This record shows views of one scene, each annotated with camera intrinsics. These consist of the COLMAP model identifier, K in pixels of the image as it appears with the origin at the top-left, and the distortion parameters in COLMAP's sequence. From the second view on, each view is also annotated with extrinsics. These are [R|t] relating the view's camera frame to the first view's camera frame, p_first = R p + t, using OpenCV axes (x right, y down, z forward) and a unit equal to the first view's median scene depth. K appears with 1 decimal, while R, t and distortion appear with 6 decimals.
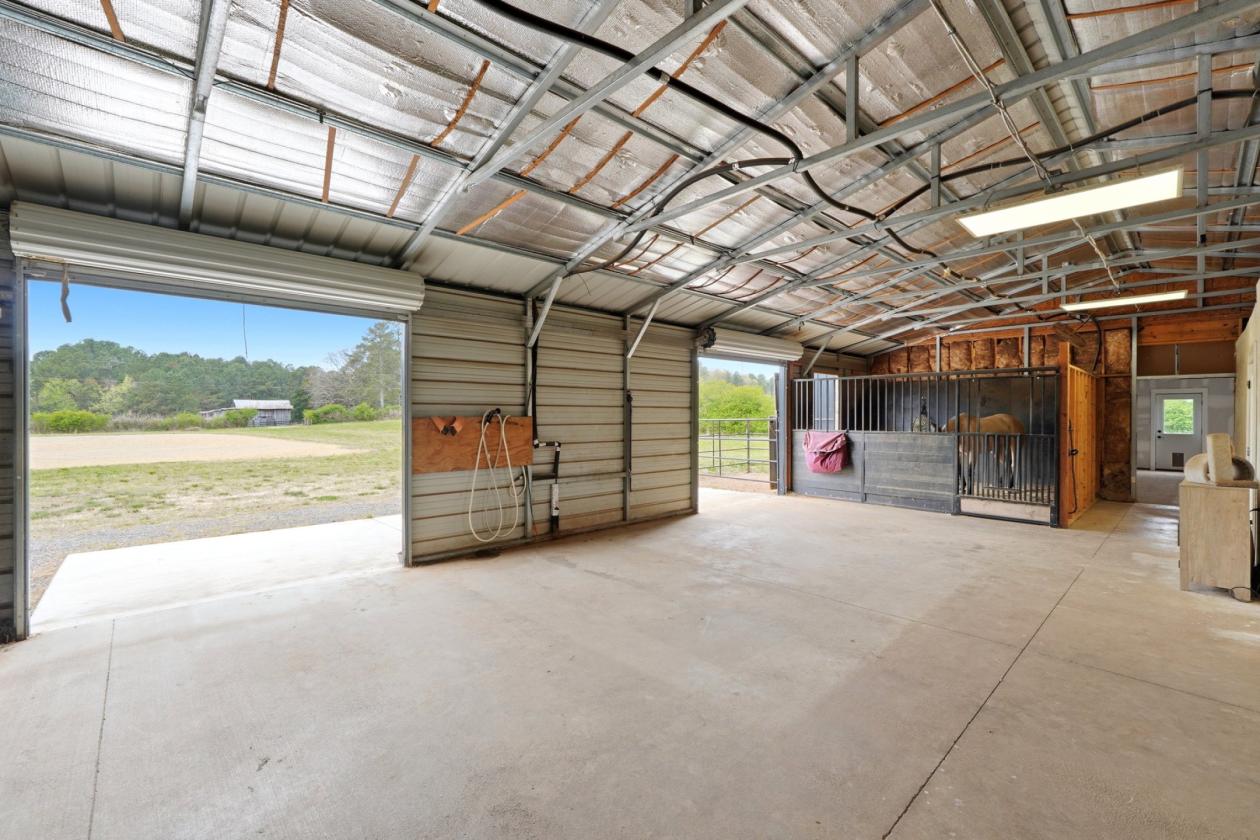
lens RADIAL K [[533.6, 0, 630.0], [0, 533.6, 420.0], [0, 0, 1]] dist [-0.007726, 0.000776]
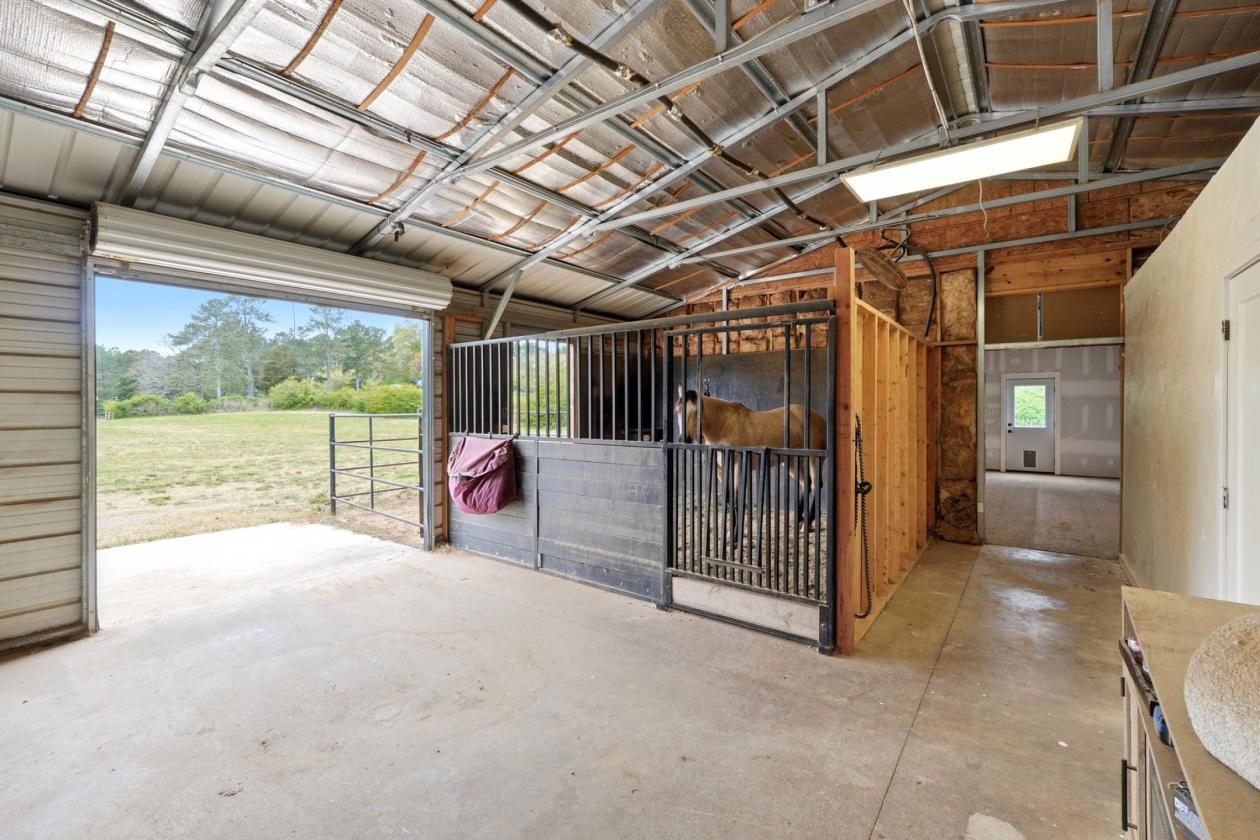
lens RADIAL K [[535.7, 0, 628.9], [0, 535.7, 410.2], [0, 0, 1]] dist [-0.012476, -0.000337]
pose [[0.985416, -0.004997, 0.170090, 0.419068], [0.005080, 0.999987, -0.000056, -0.005662], [-0.170088, 0.000920, 0.985429, 0.435585]]
